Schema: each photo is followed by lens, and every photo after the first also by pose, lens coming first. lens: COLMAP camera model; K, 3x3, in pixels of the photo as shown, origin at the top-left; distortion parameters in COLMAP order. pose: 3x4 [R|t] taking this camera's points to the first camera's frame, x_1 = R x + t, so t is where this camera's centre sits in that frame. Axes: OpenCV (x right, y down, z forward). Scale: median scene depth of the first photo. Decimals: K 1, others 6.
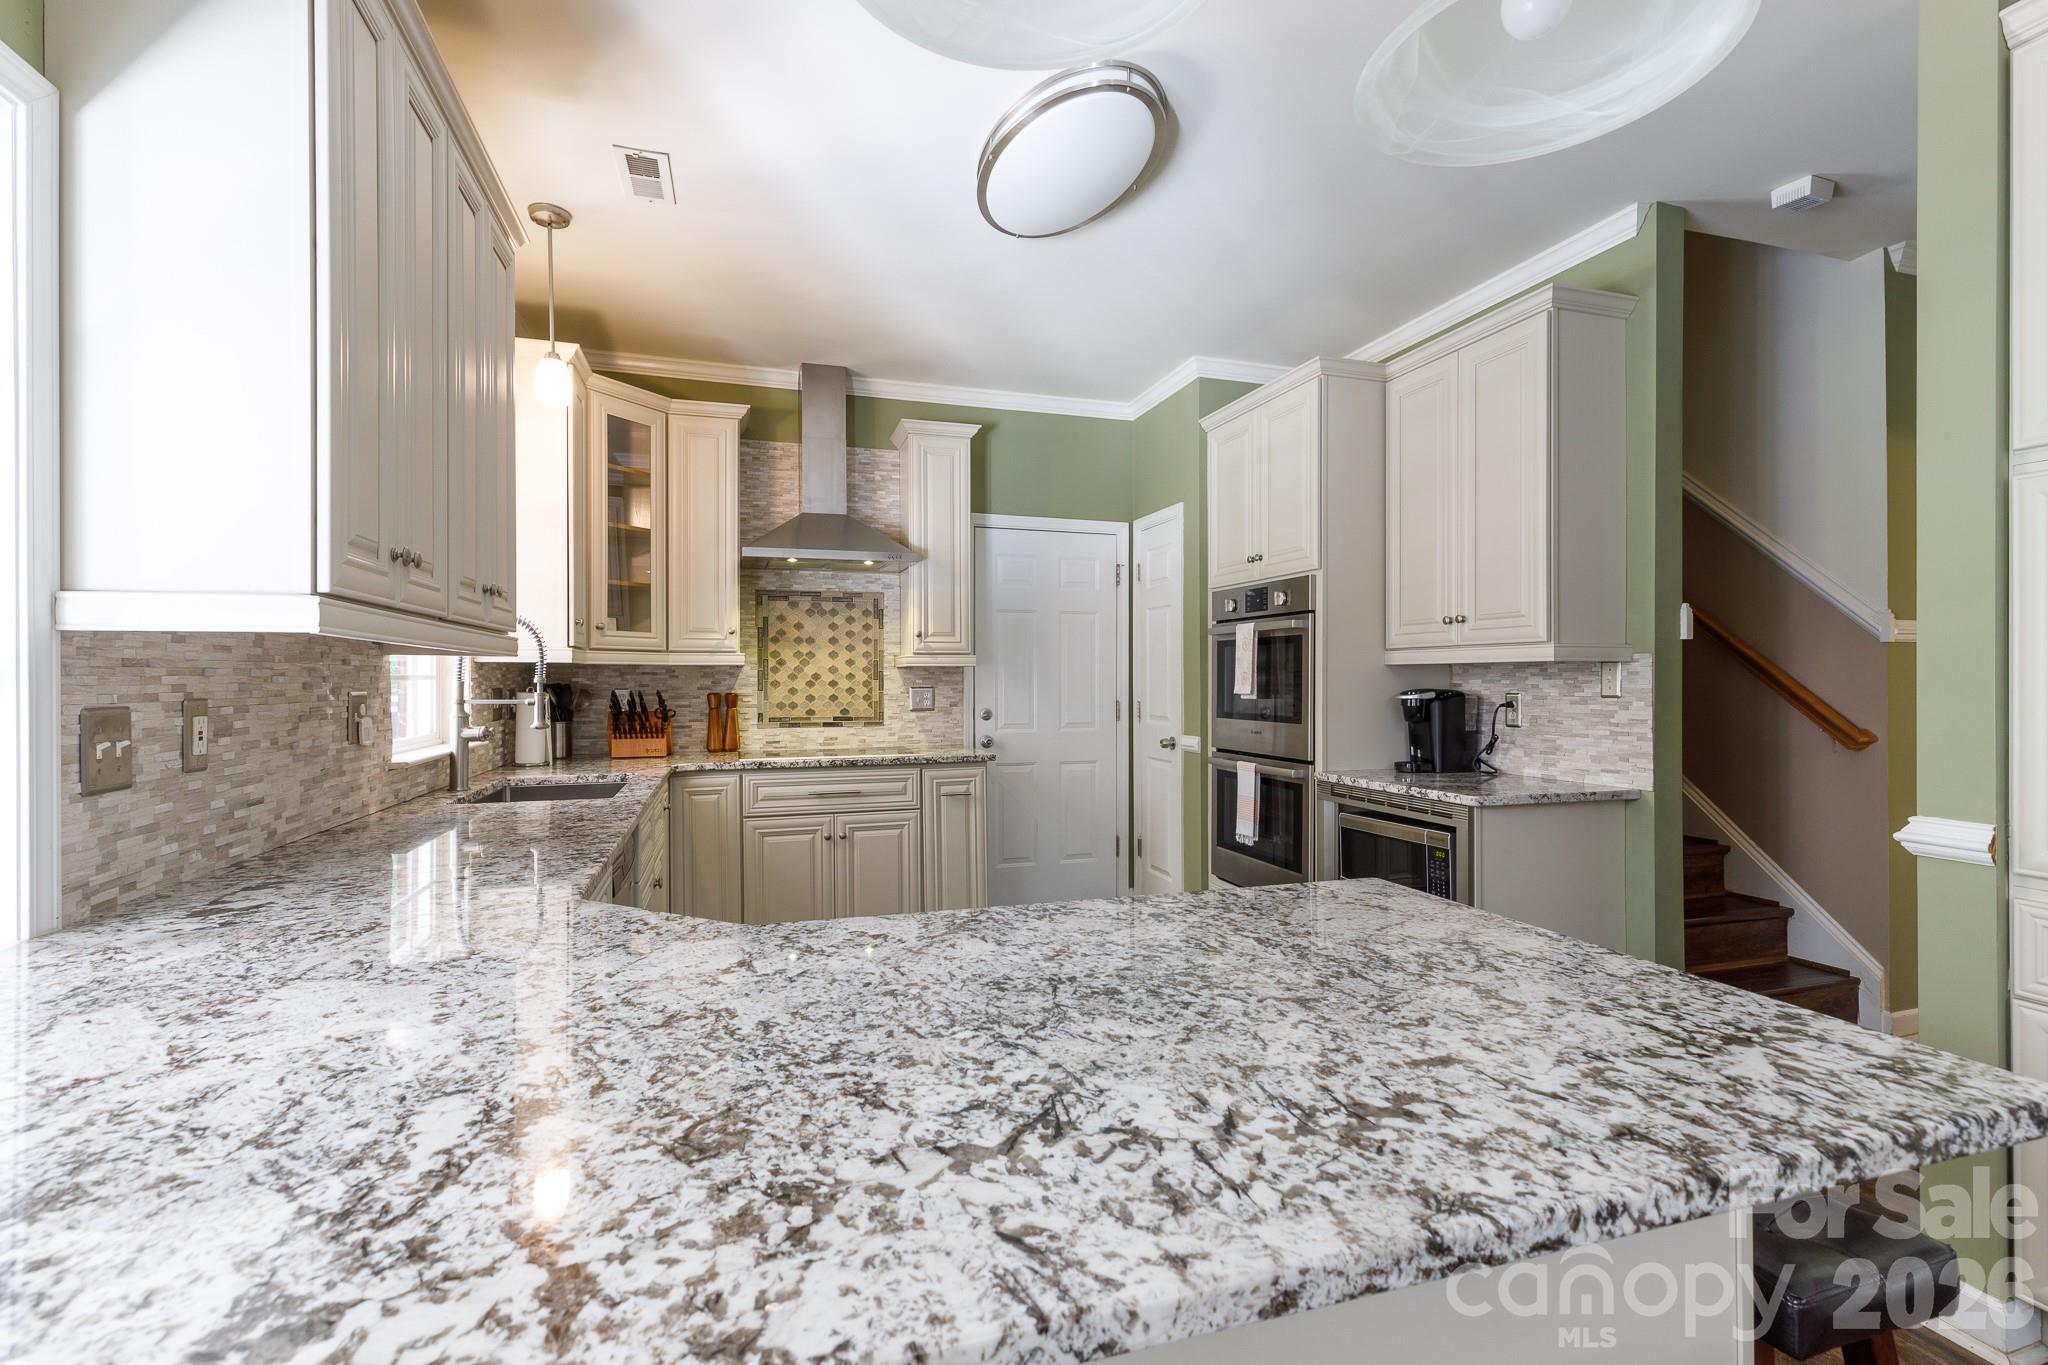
lens RADIAL K [[913.9, 0, 1018.5], [0, 913.9, 681.0], [0, 0, 1]] dist [0.001562, 0.000593]
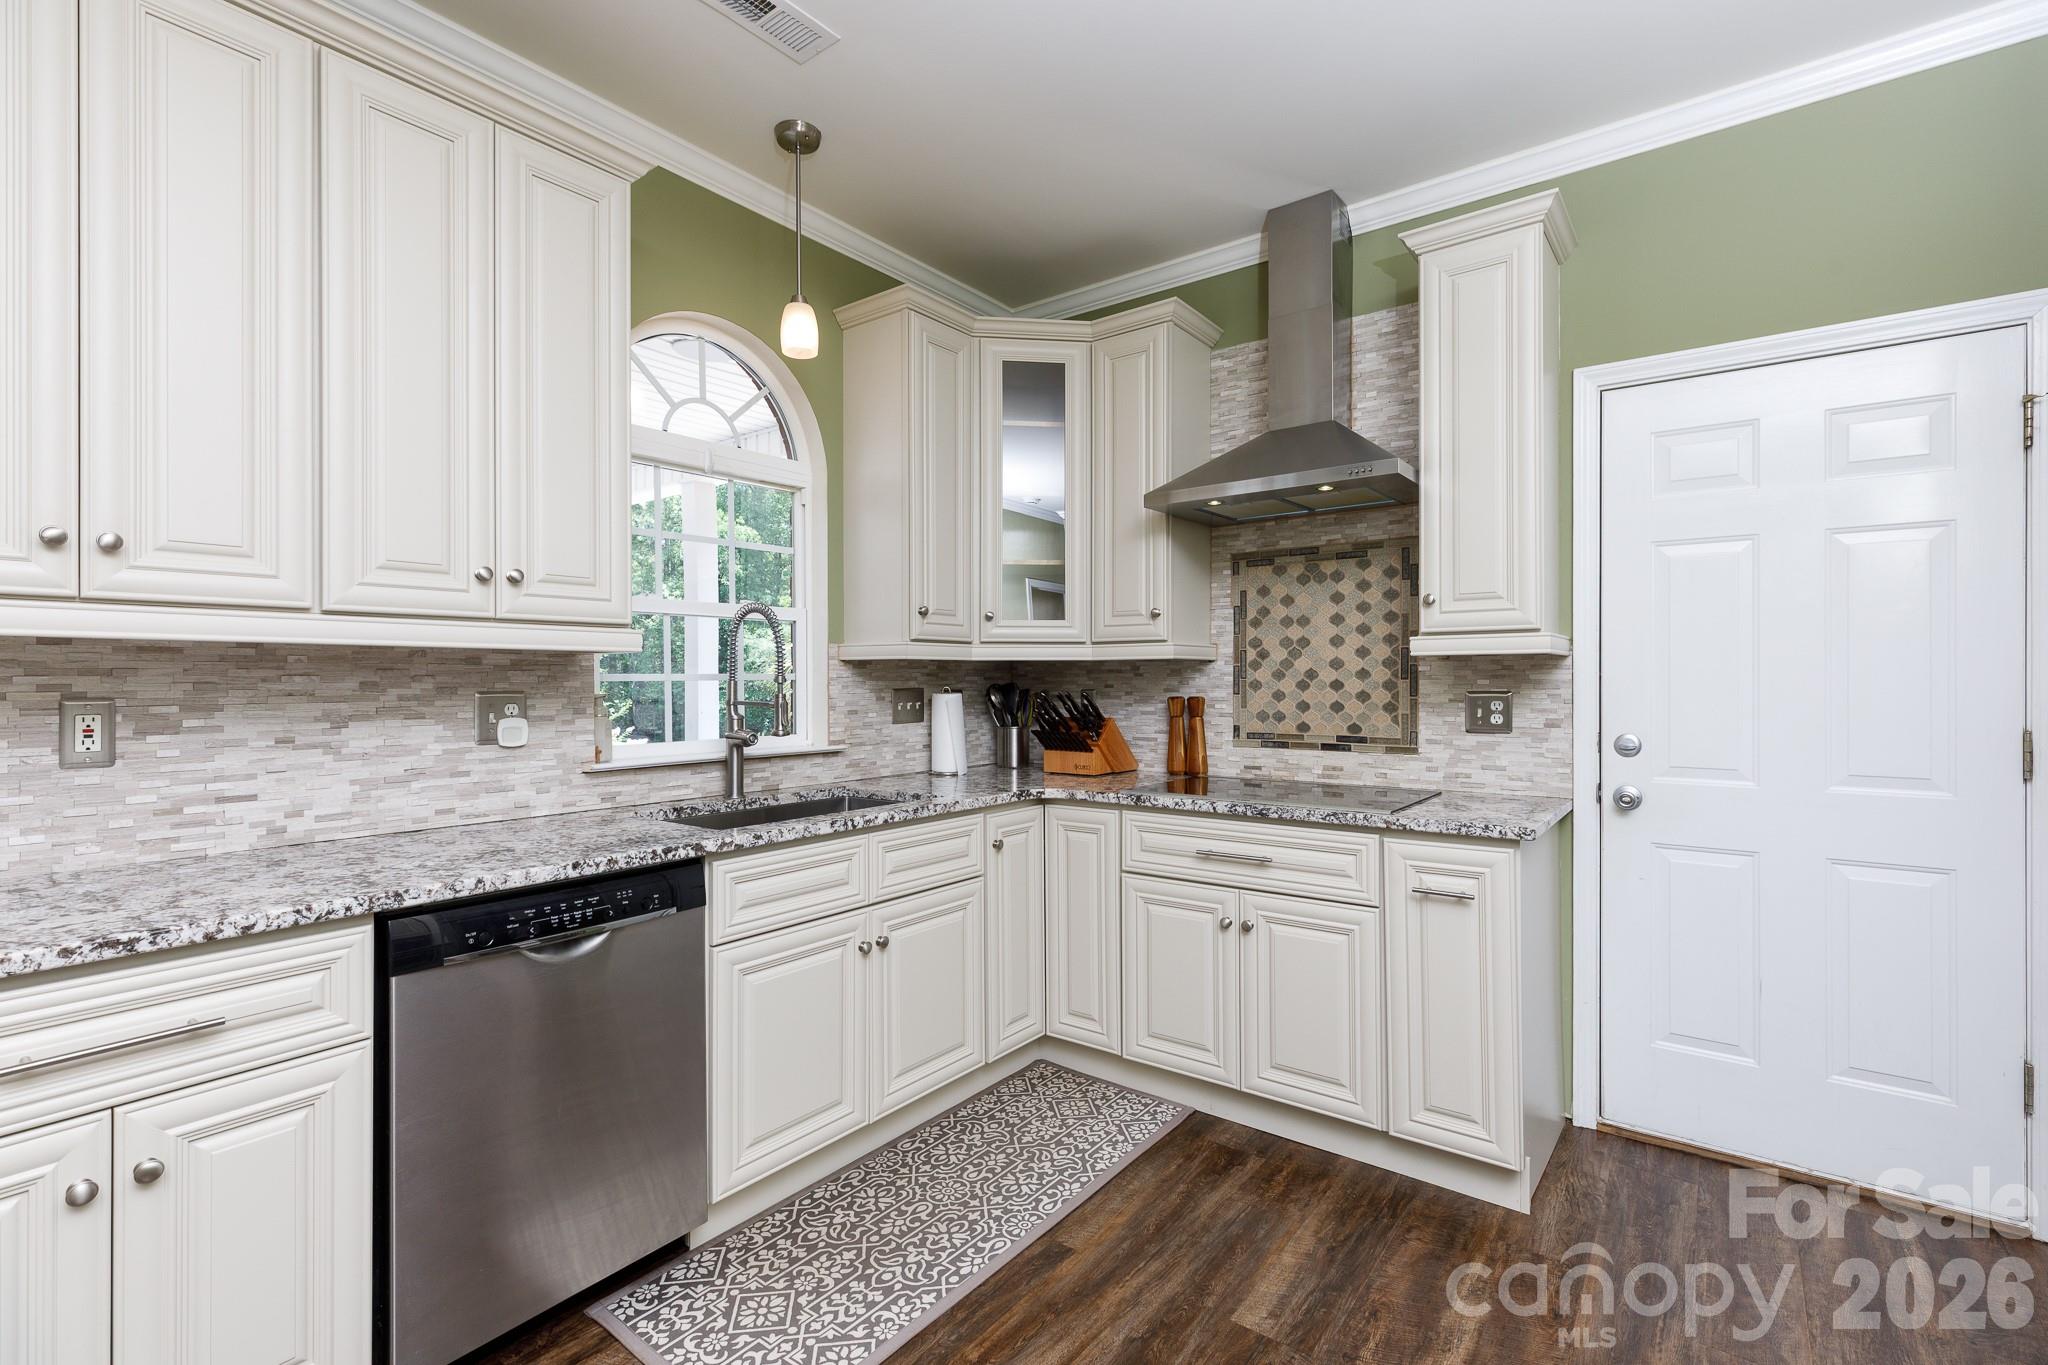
lens RADIAL K [[913.9, 0, 1020.6], [0, 913.9, 661.7], [0, 0, 1]] dist [0.001562, 0.000593]
pose [[0.569110, -0.015995, -0.822106, 0.207655], [0.000181, 0.999813, -0.019327, -0.001172], [0.822262, 0.010850, 0.569006, 0.445537]]
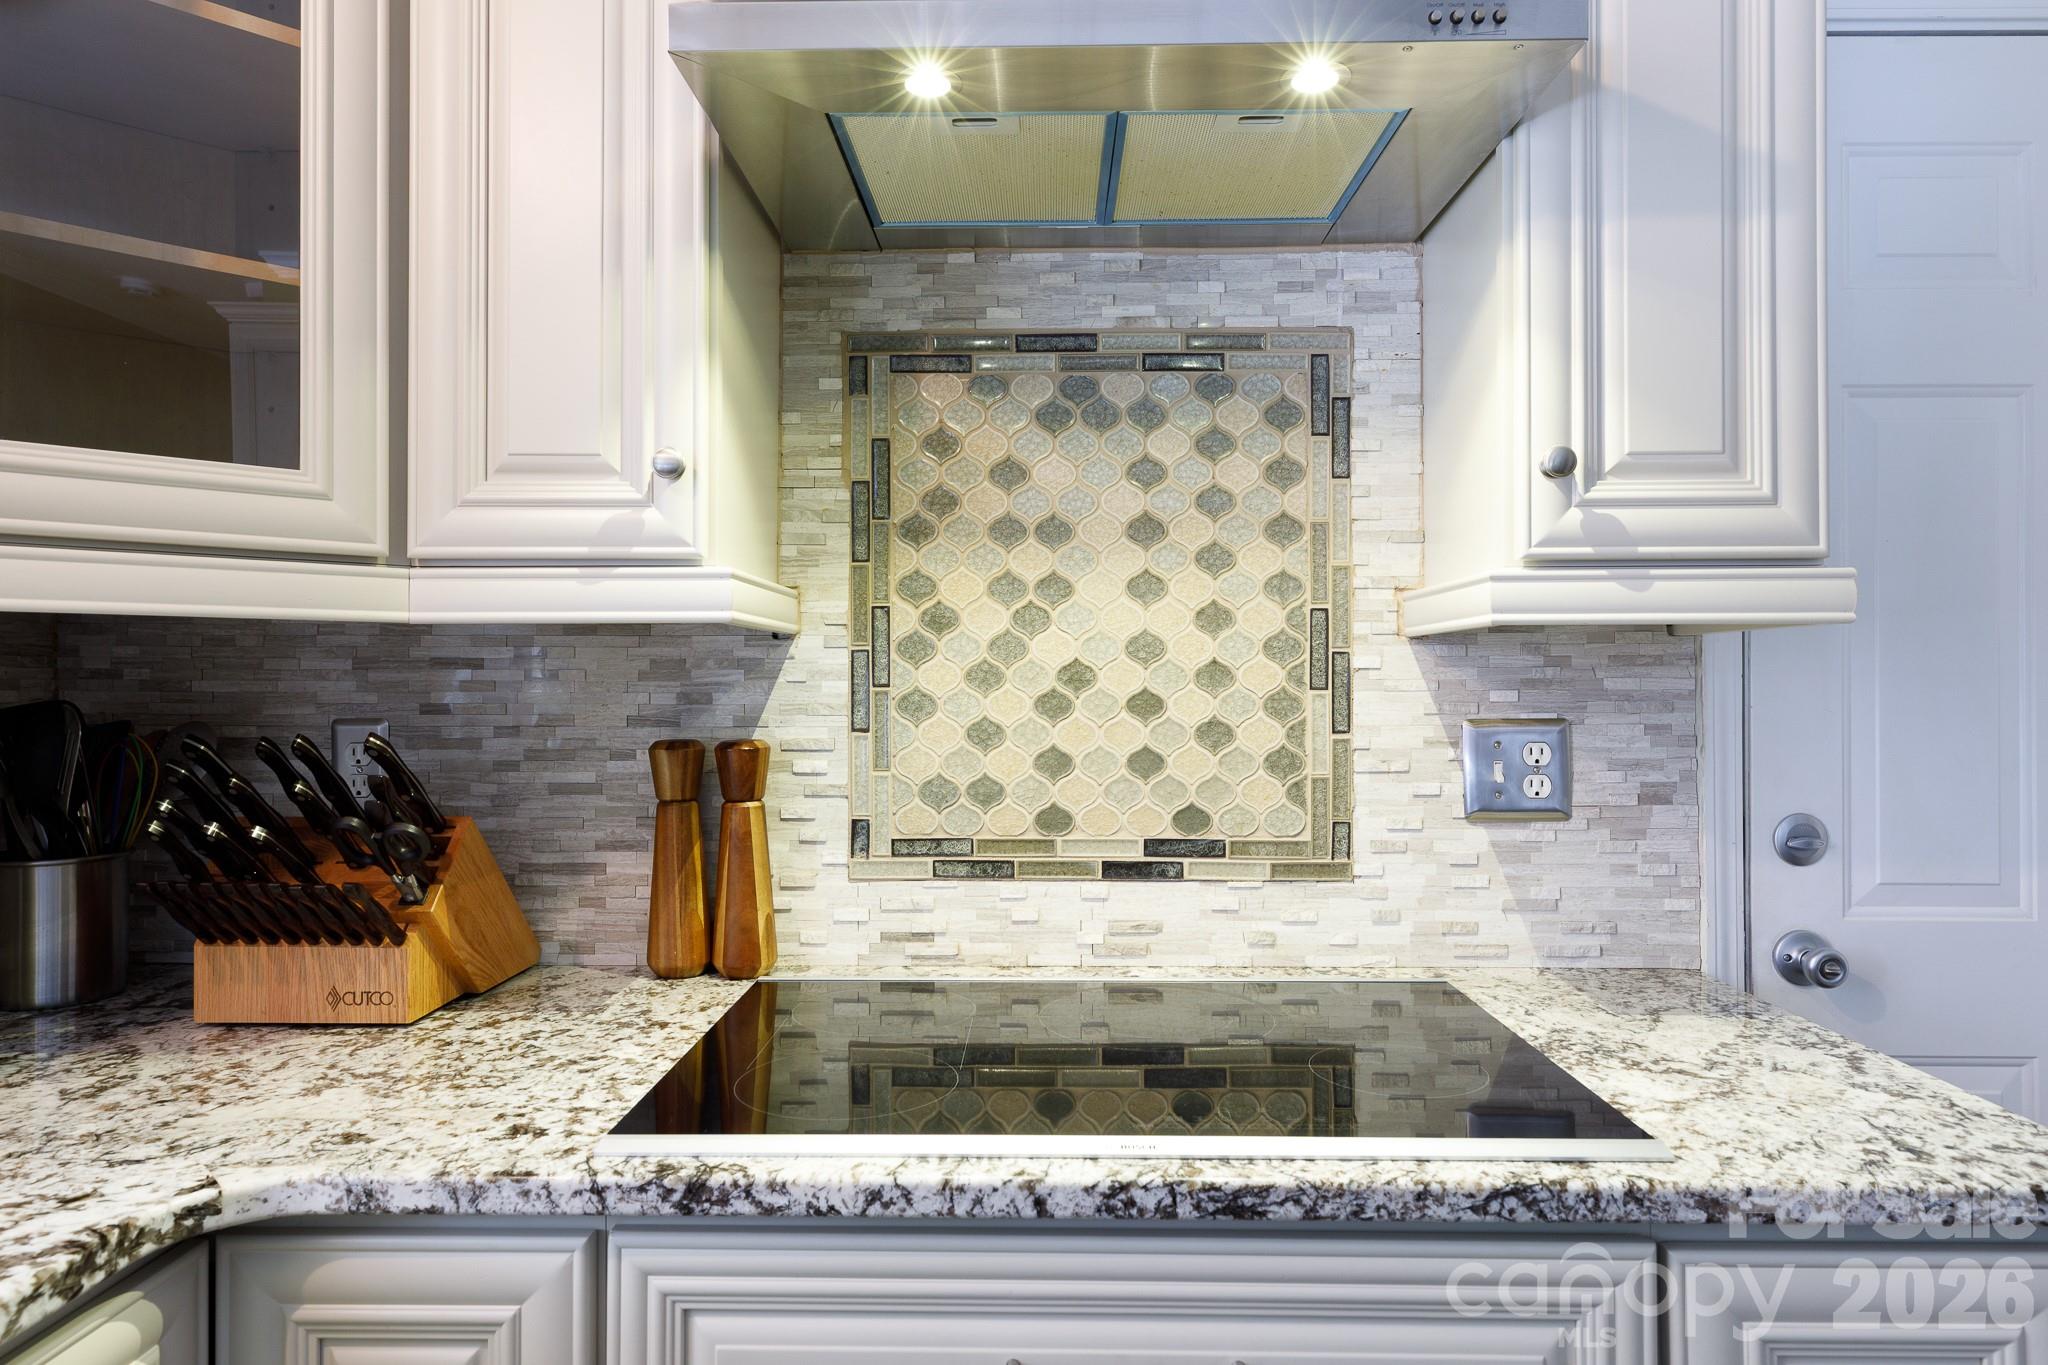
lens RADIAL K [[1260.9, 0, 1023.4], [0, 1260.9, 670.2], [0, 0, 1]] dist [0.004903, 0.001073]
pose [[0.947289, -0.001099, -0.320378, -0.126283], [-0.001936, 0.999956, -0.009154, -0.003068], [0.320374, 0.009292, 0.947246, 0.674167]]
